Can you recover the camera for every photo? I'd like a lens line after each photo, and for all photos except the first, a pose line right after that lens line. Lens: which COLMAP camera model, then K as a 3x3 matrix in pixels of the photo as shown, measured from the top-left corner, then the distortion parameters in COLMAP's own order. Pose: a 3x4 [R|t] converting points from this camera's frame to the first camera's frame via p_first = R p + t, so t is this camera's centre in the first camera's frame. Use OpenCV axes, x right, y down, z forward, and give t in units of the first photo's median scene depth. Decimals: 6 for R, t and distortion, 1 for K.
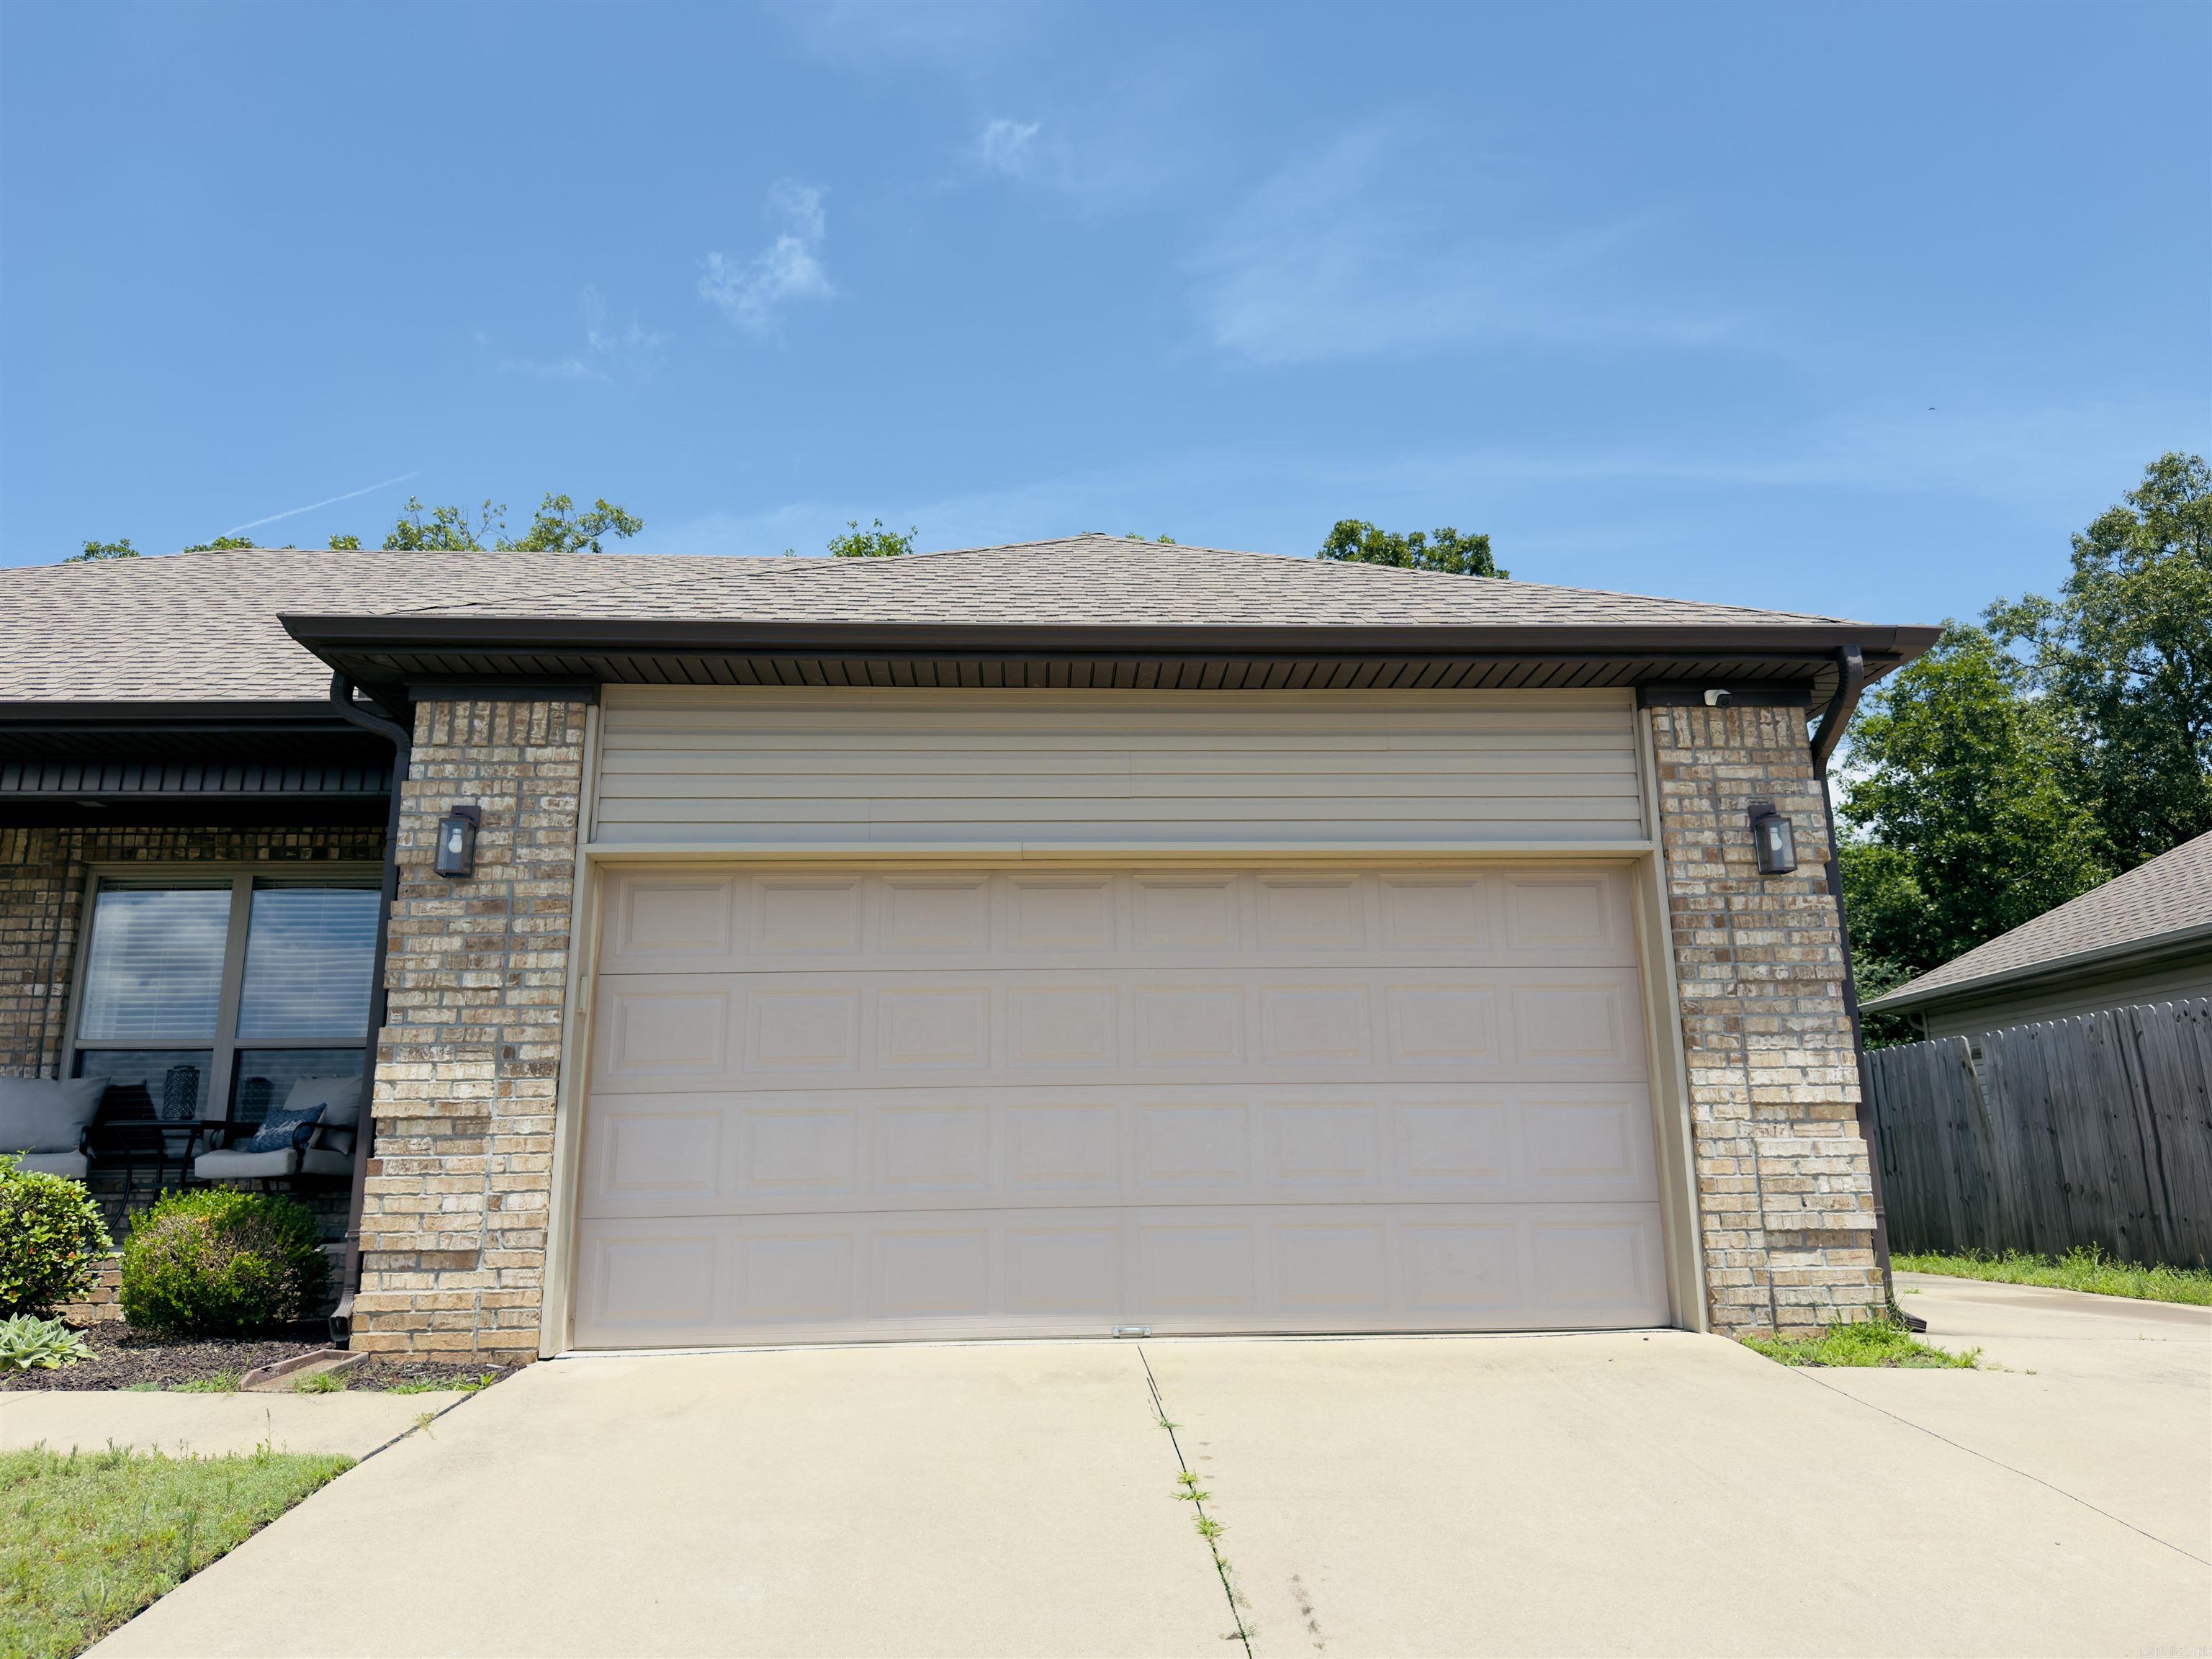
lens RADIAL K [[1582.0, 0, 1112.7], [0, 1582.0, 811.6], [0, 0, 1]] dist [0.002929, -0.009172]
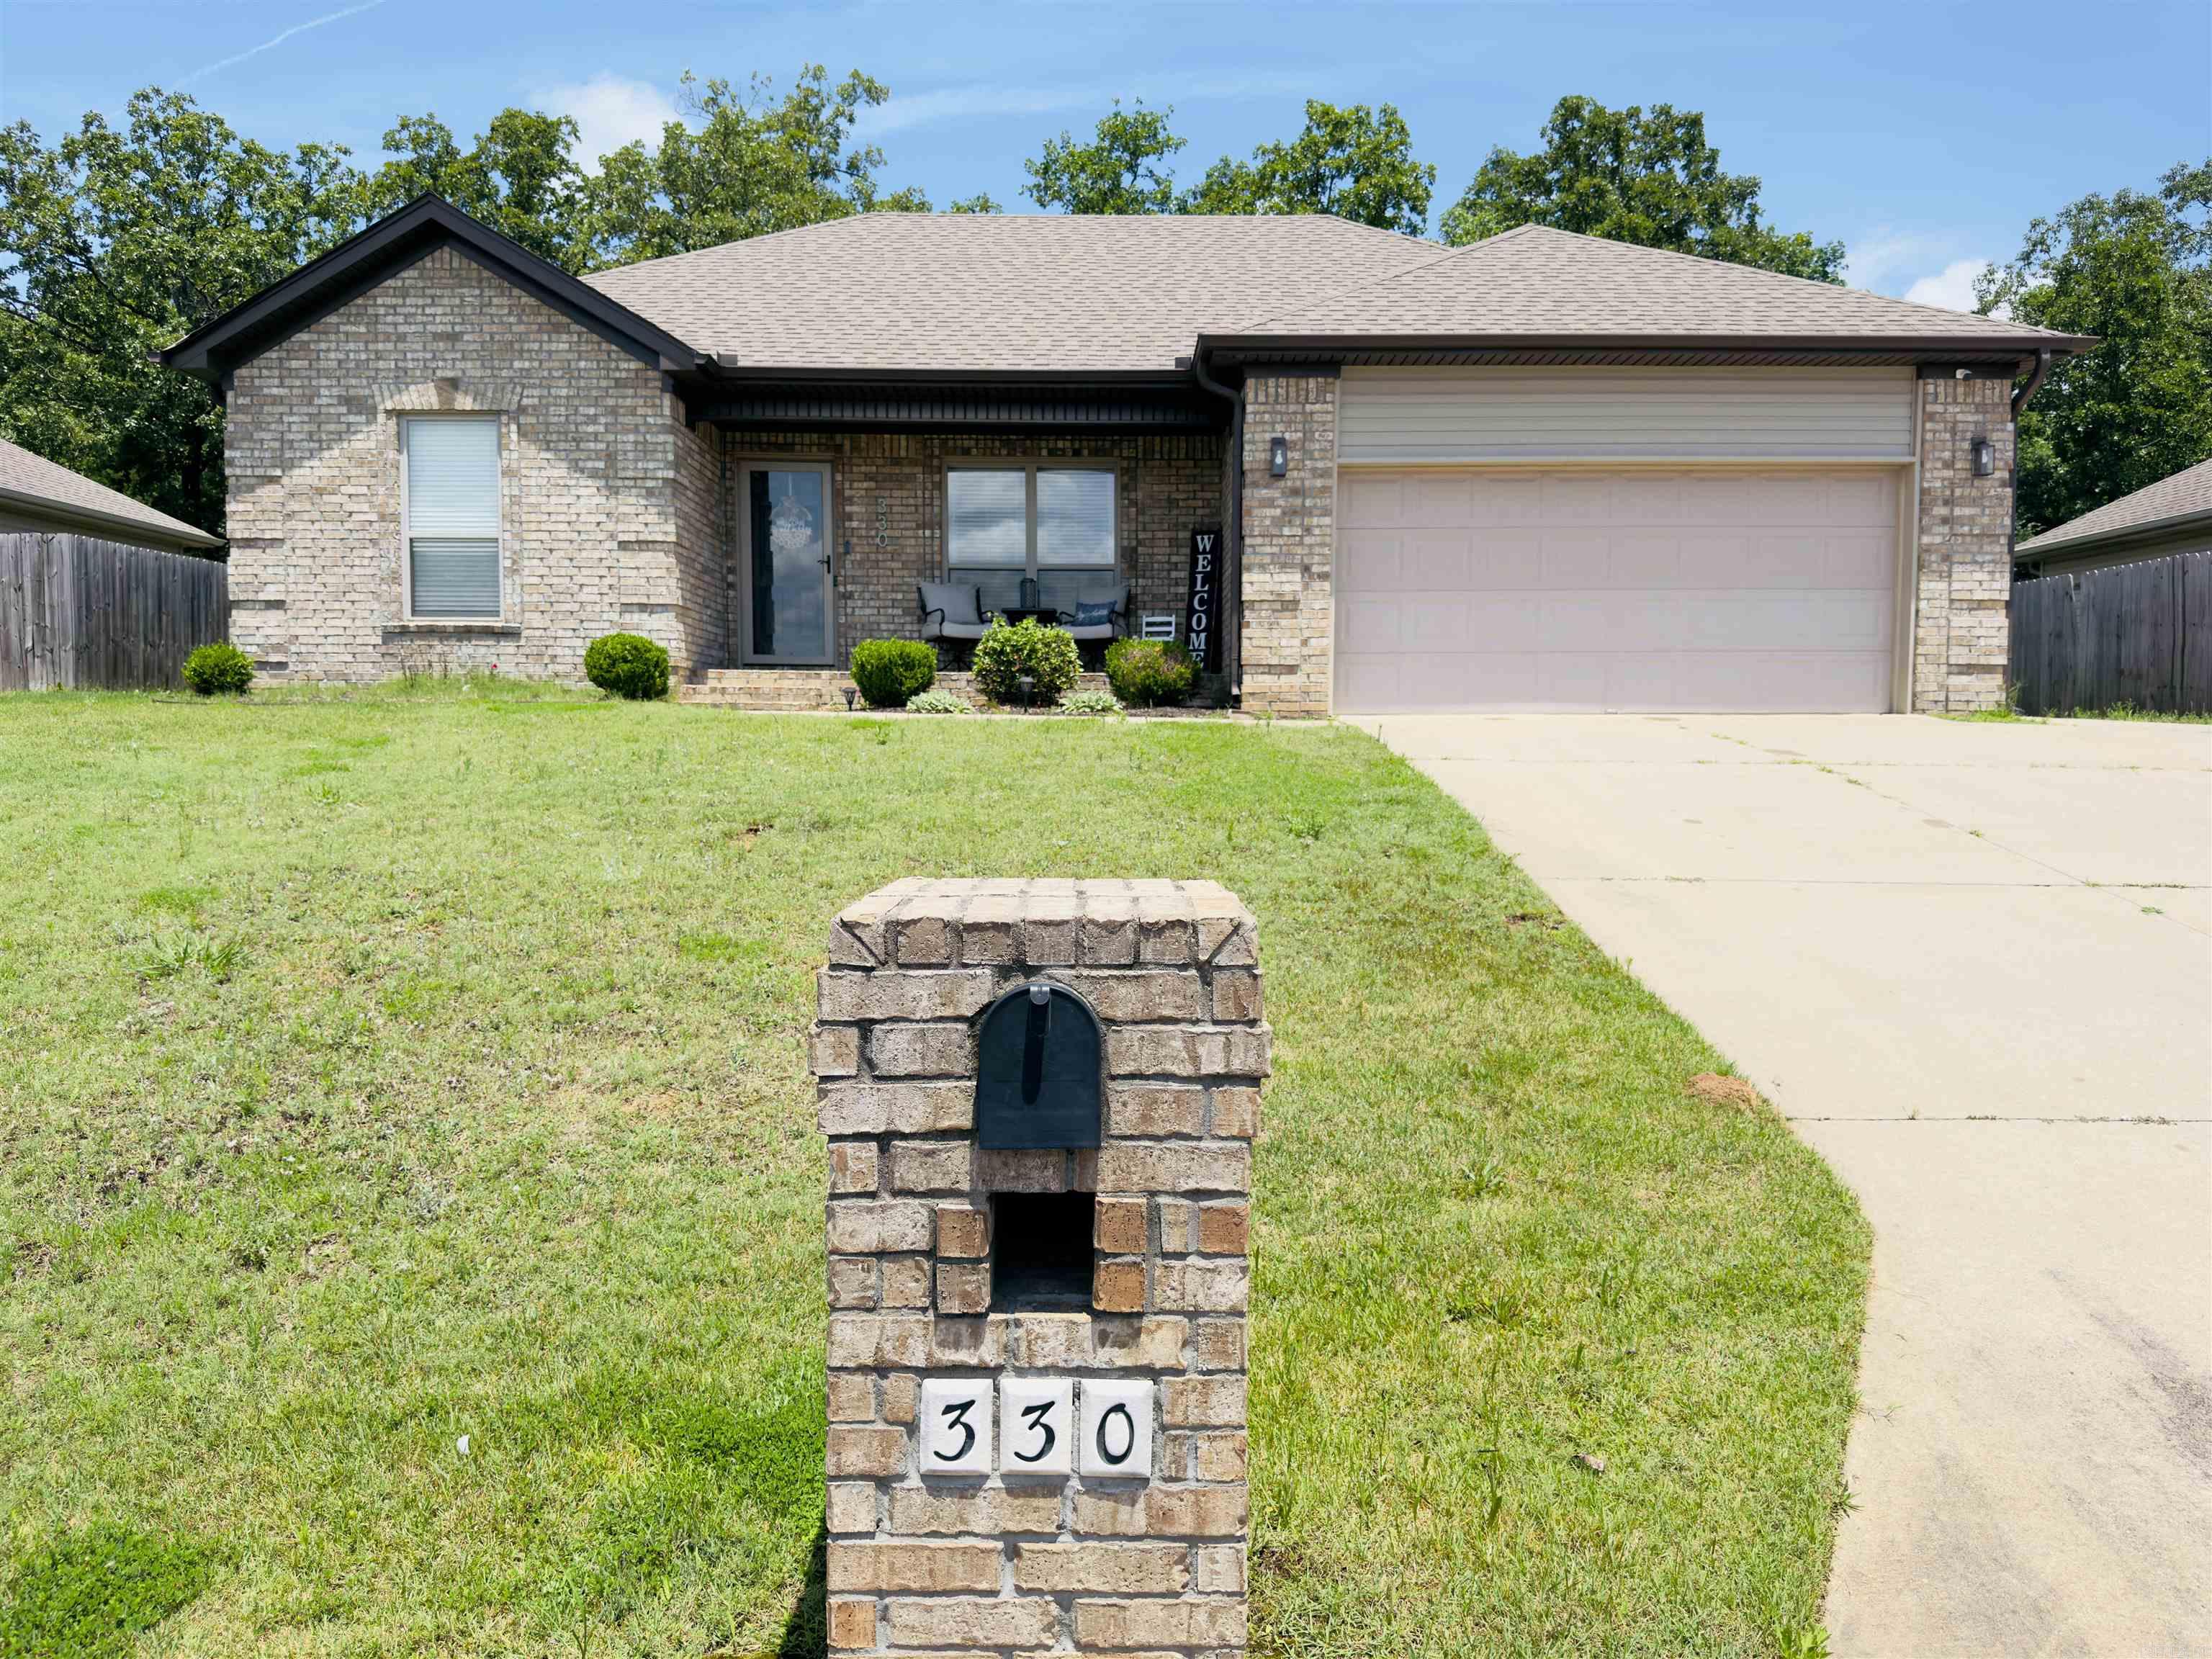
lens RADIAL K [[1552.4, 0, 1115.3], [0, 1552.4, 830.4], [0, 0, 1]] dist [0.184986, -0.402295]
pose [[0.998767, 0.018699, -0.045985, -0.507680], [-0.004514, 0.956713, 0.290997, -0.099941], [0.049436, -0.290430, 0.955618, -0.952933]]
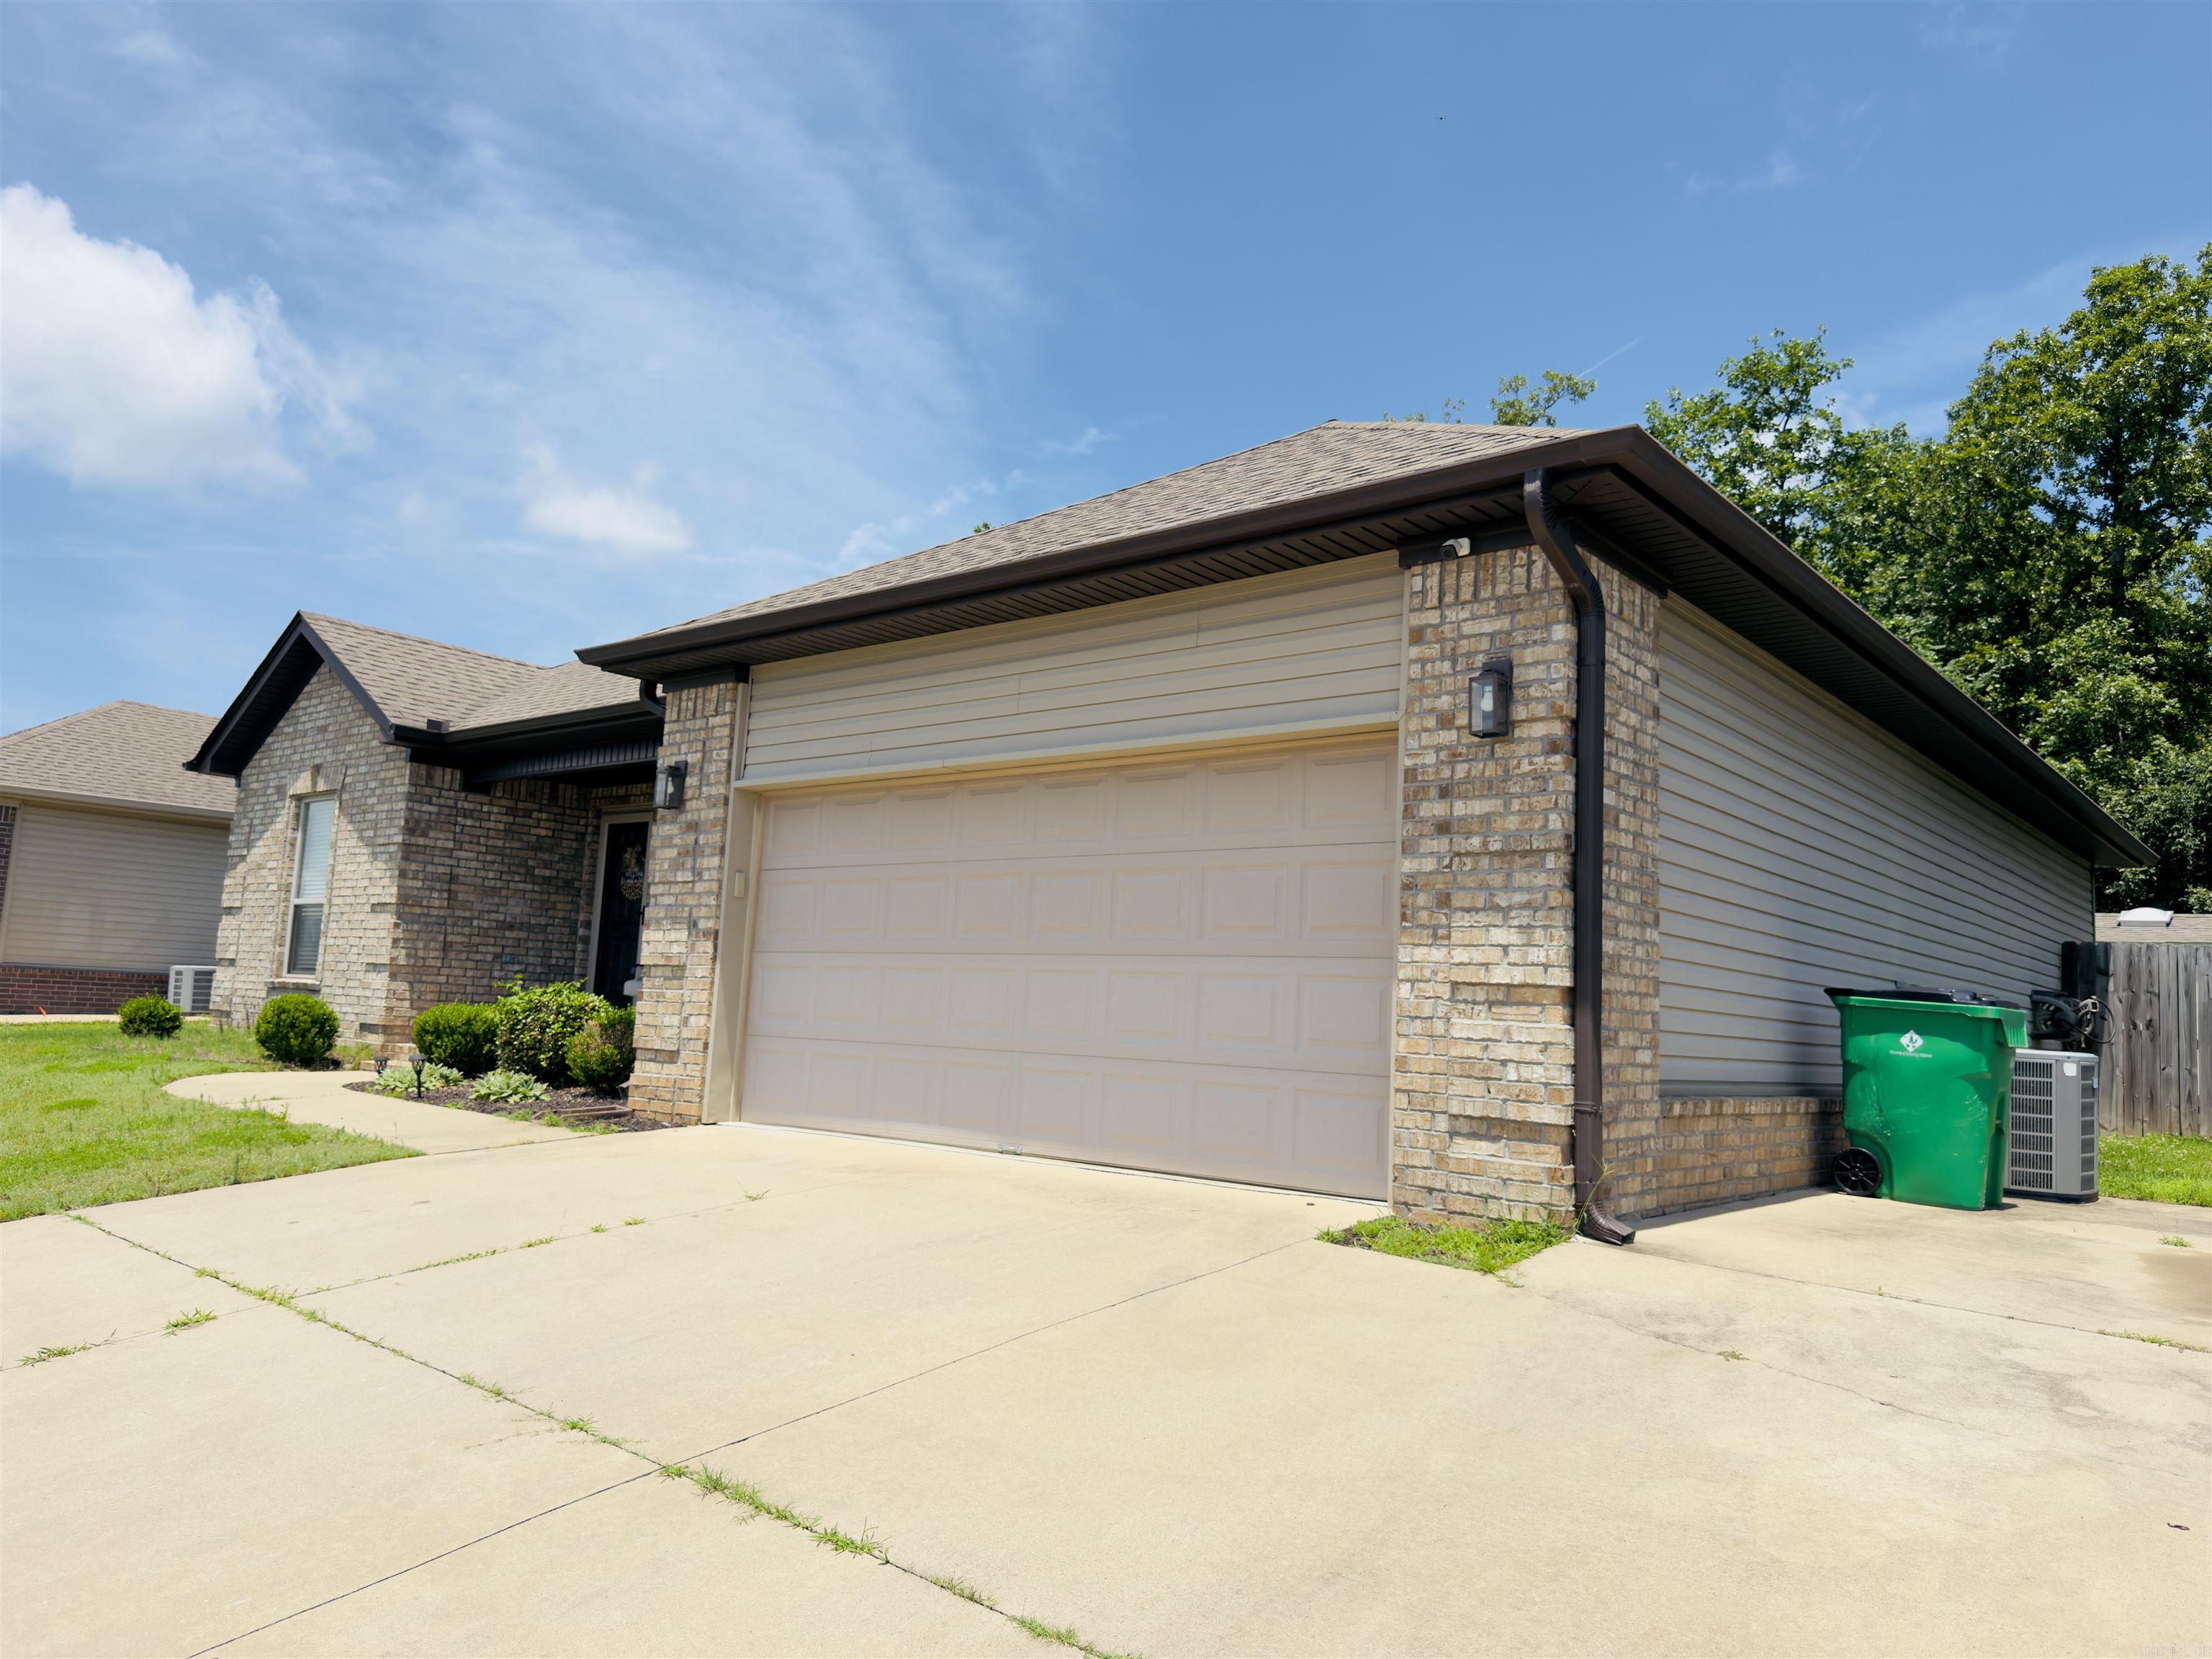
lens RADIAL K [[1557.1, 0, 1099.8], [0, 1557.1, 830.1], [0, 0, 1]] dist [0.154208, -0.313130]
pose [[0.722303, -0.036101, -0.690634, 0.904526], [0.107457, 0.992367, 0.060512, 0.013921], [0.683177, -0.117921, 0.720669, 0.187347]]
